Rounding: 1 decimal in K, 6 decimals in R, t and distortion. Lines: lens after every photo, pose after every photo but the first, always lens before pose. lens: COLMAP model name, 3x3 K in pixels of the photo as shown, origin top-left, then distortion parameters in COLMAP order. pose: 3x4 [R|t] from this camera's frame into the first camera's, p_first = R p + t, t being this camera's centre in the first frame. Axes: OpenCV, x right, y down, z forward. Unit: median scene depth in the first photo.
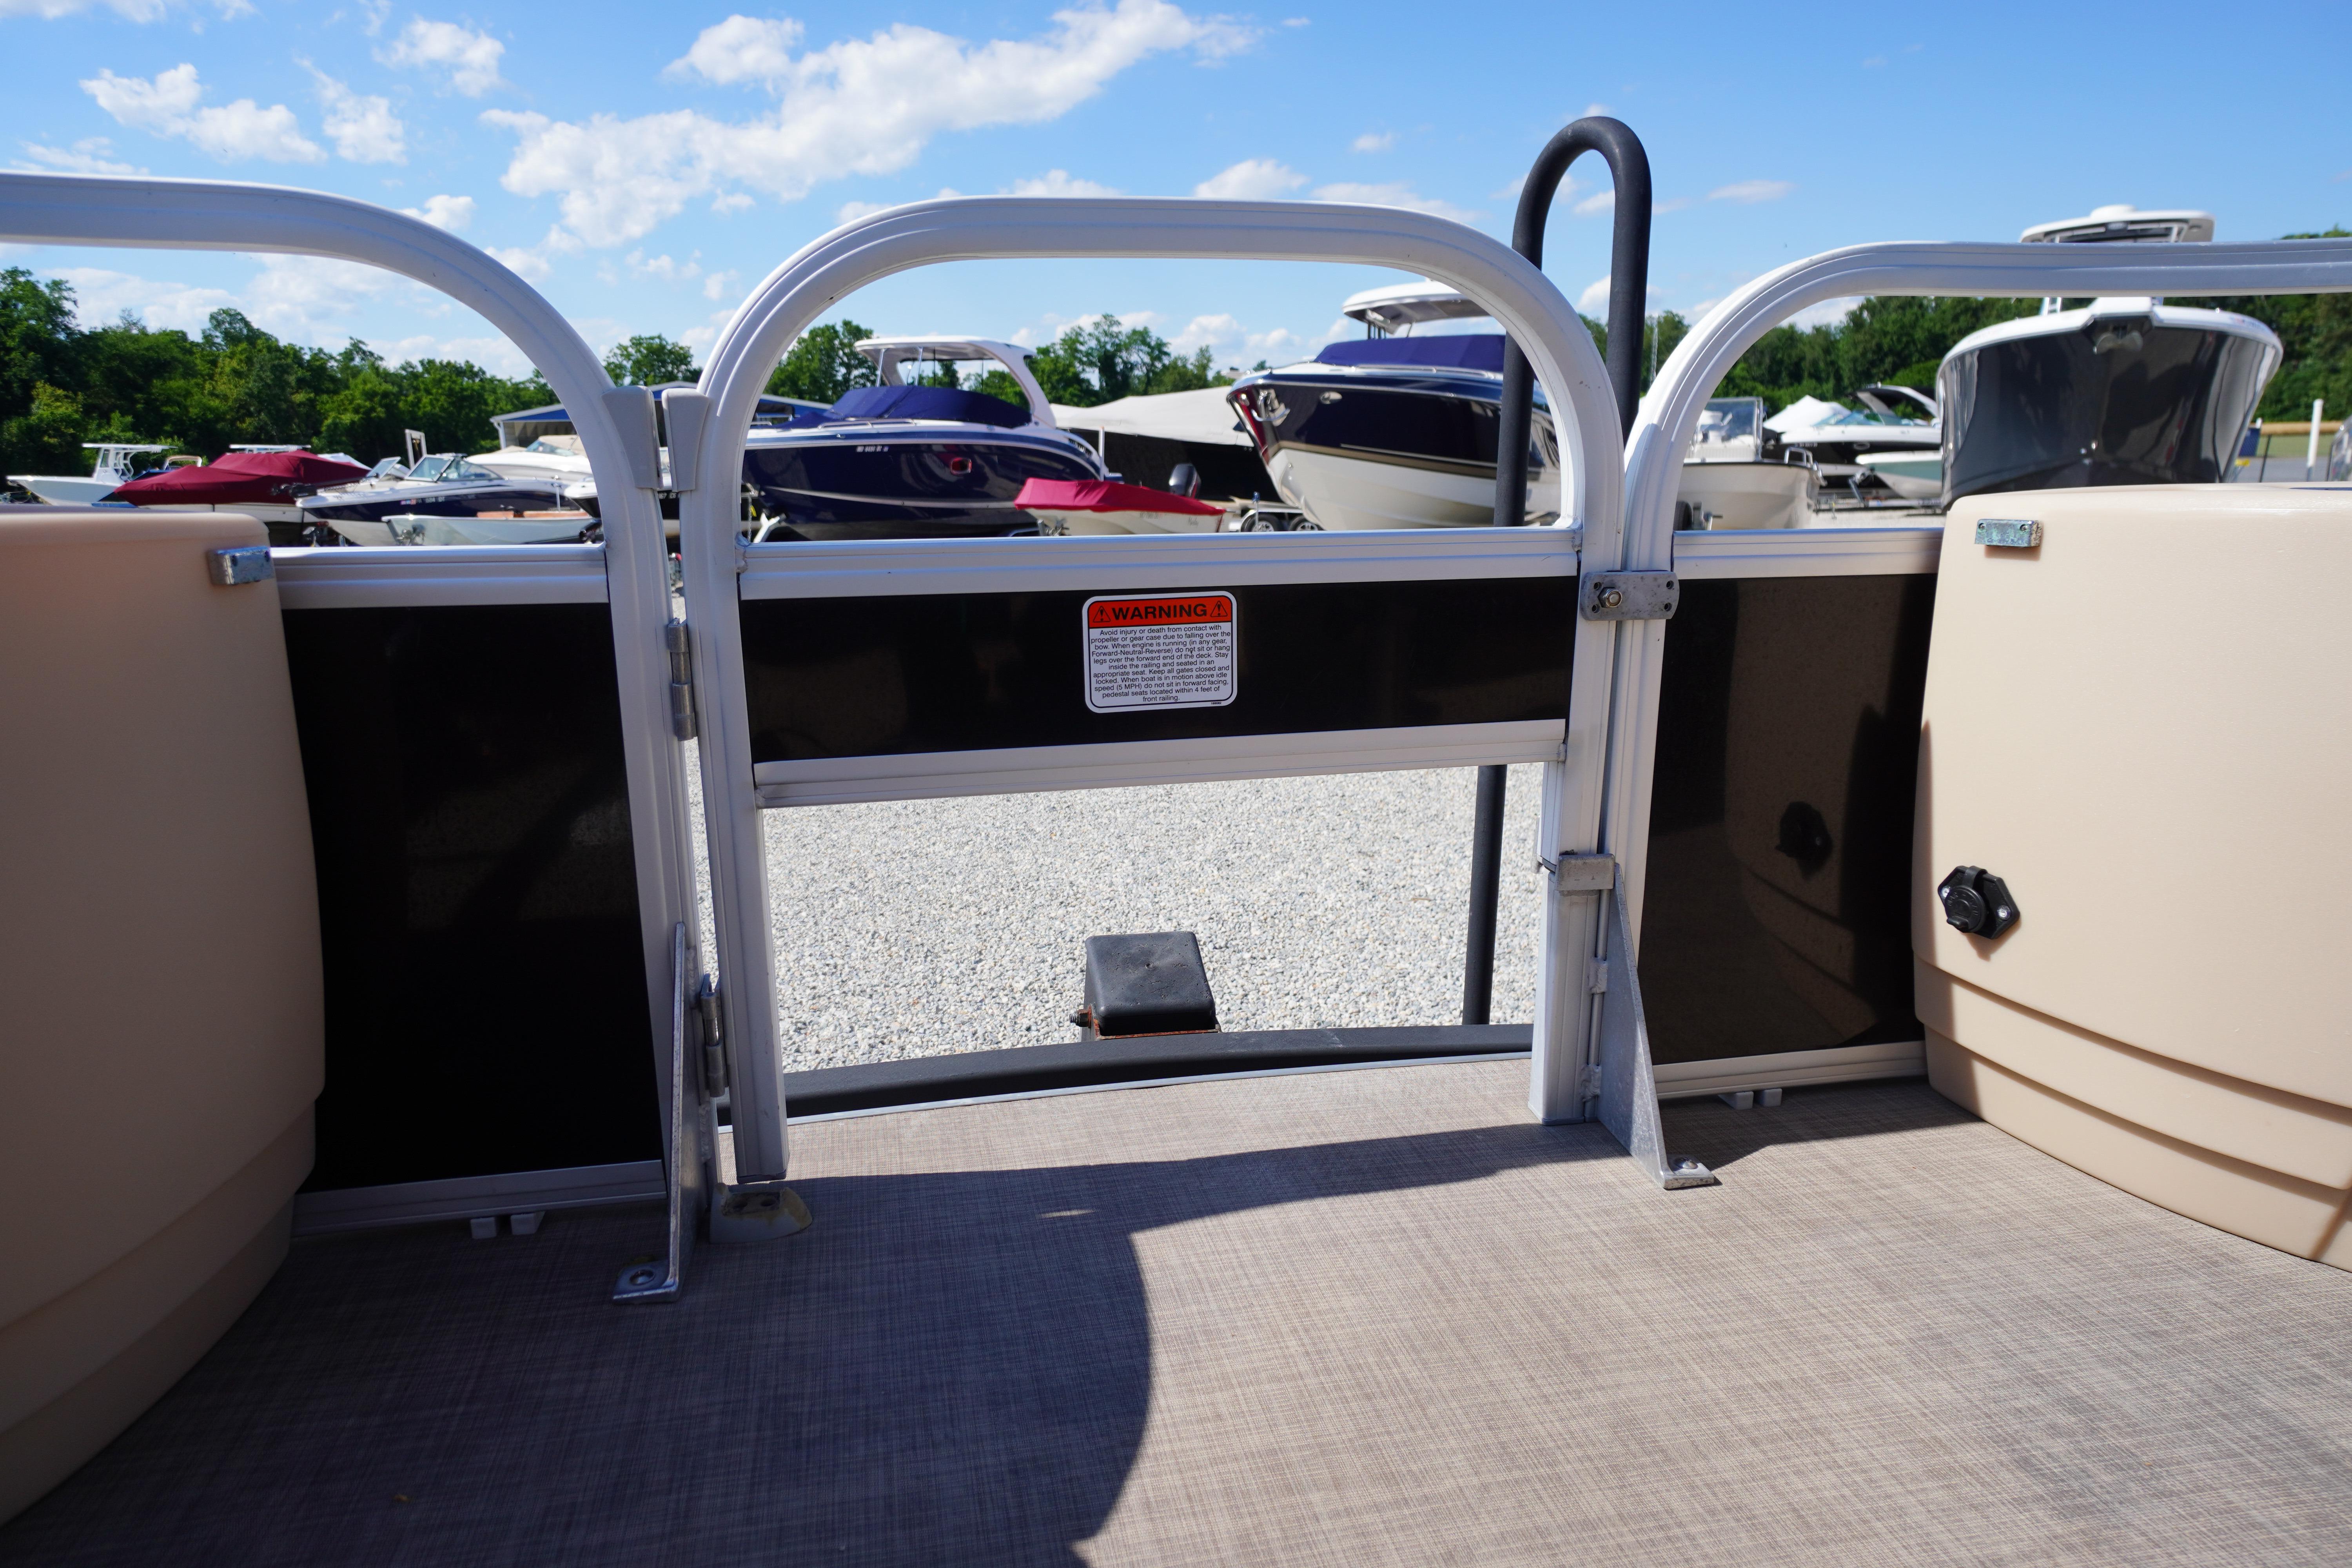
lens RADIAL K [[1377.0, 0, 1161.5], [0, 1377.0, 786.7], [0, 0, 1]] dist [-0.021027, 0.026263]
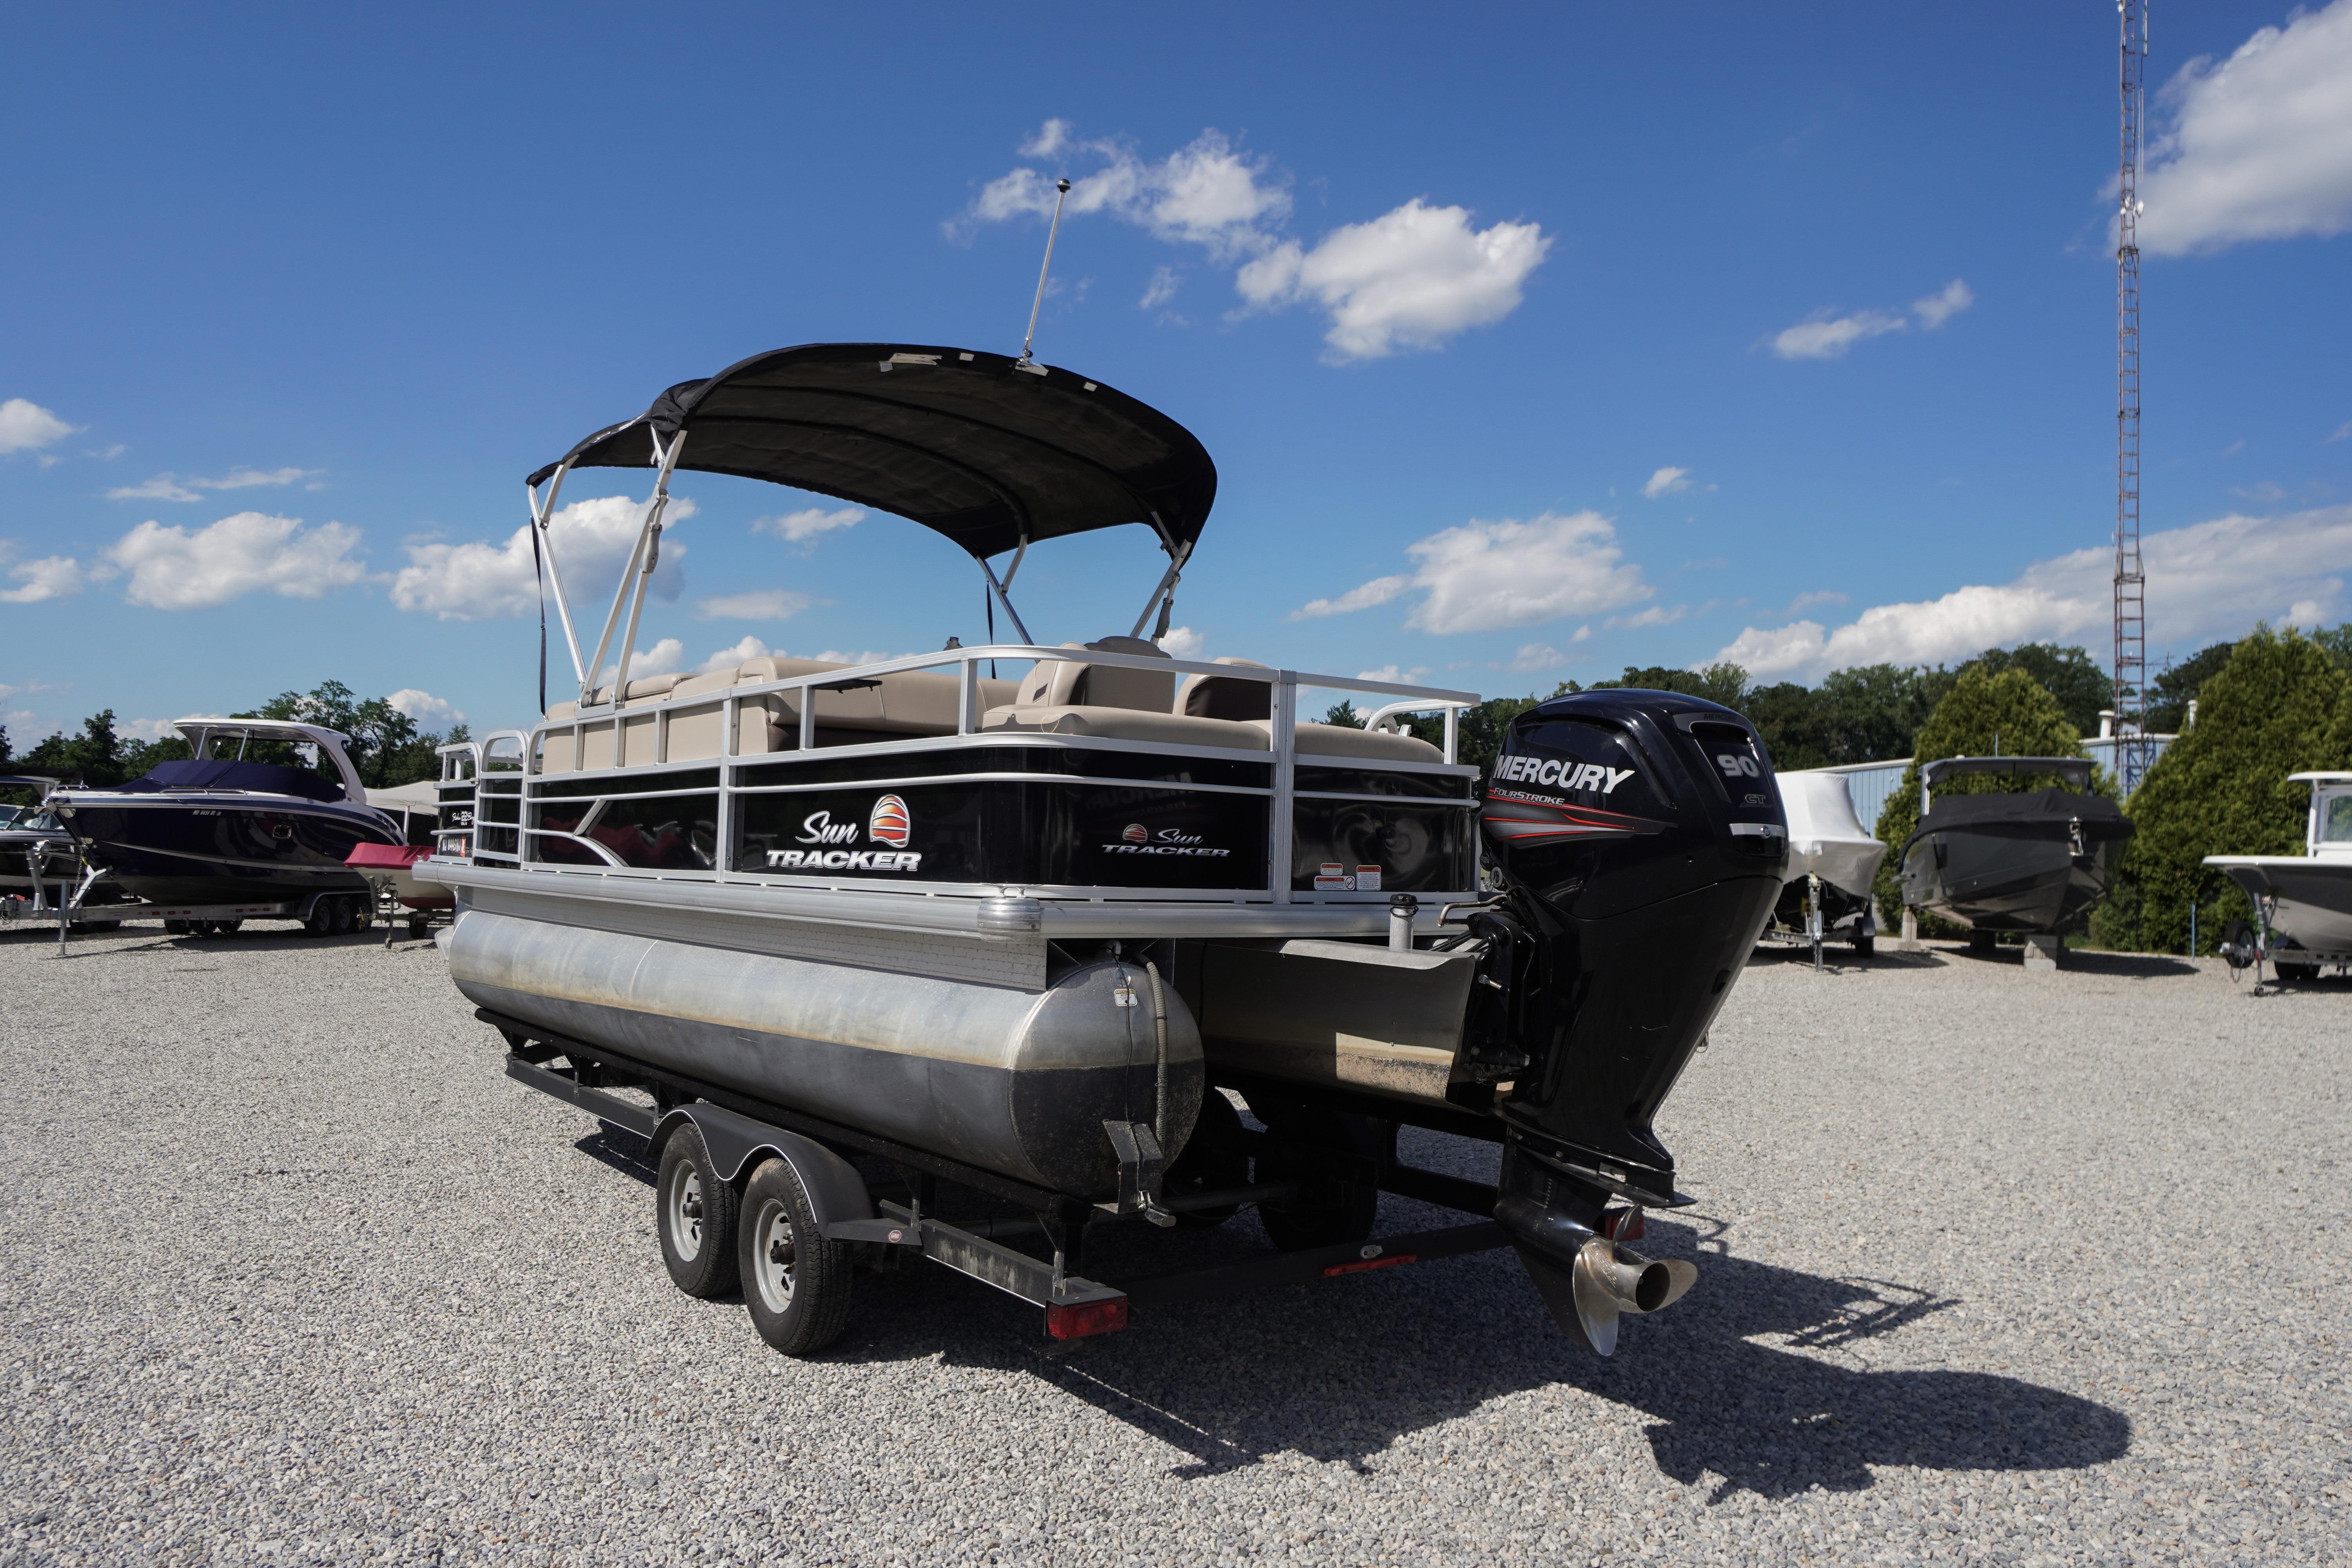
lens RADIAL K [[1632.4, 0, 1169.2], [0, 1632.4, 818.3], [0, 0, 1]] dist [-0.009913, 0.001888]
pose [[0.901313, 0.044625, 0.430863, -0.060809], [0.070263, 0.966445, -0.247078, 0.126085], [-0.427431, 0.252969, 0.867934, -0.433935]]
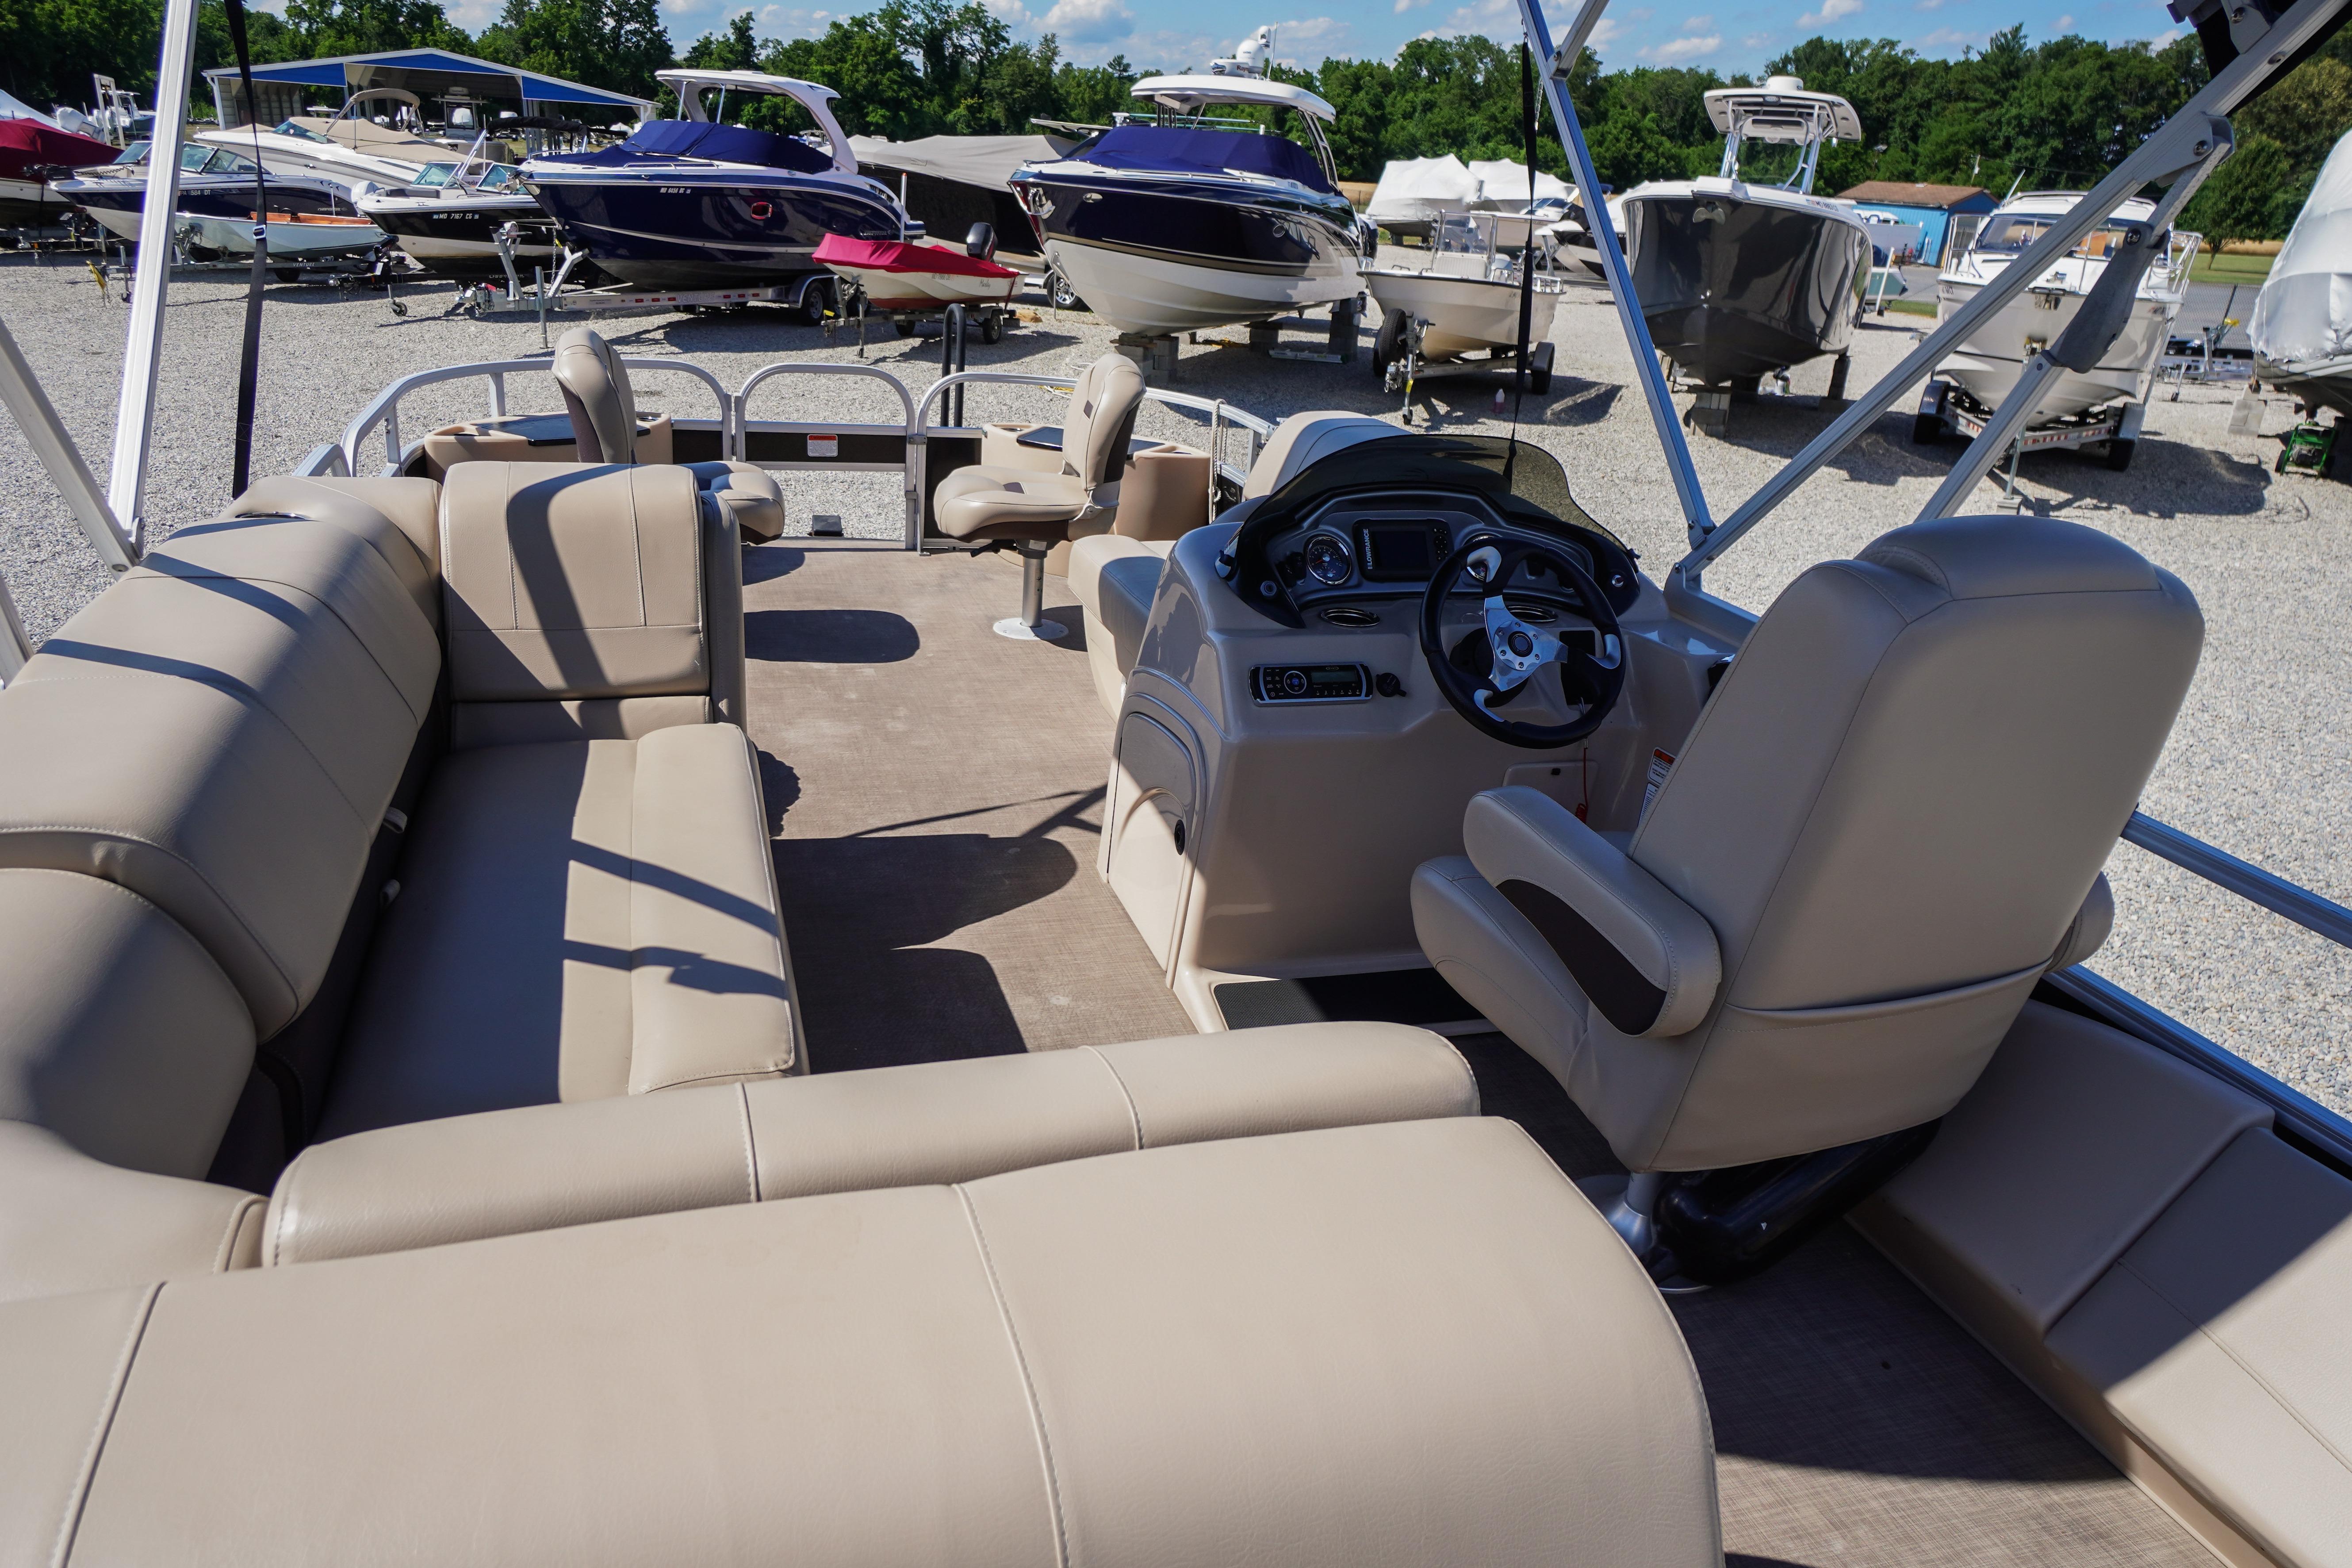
lens RADIAL K [[1555.6, 0, 1162.6], [0, 1555.6, 779.5], [0, 0, 1]] dist [-0.022668, 0.026285]
pose [[0.991645, 0.041295, 0.122207, 0.025905], [-0.057967, 0.988986, 0.136185, 0.011929], [-0.115237, -0.142131, 0.983117, -0.218049]]
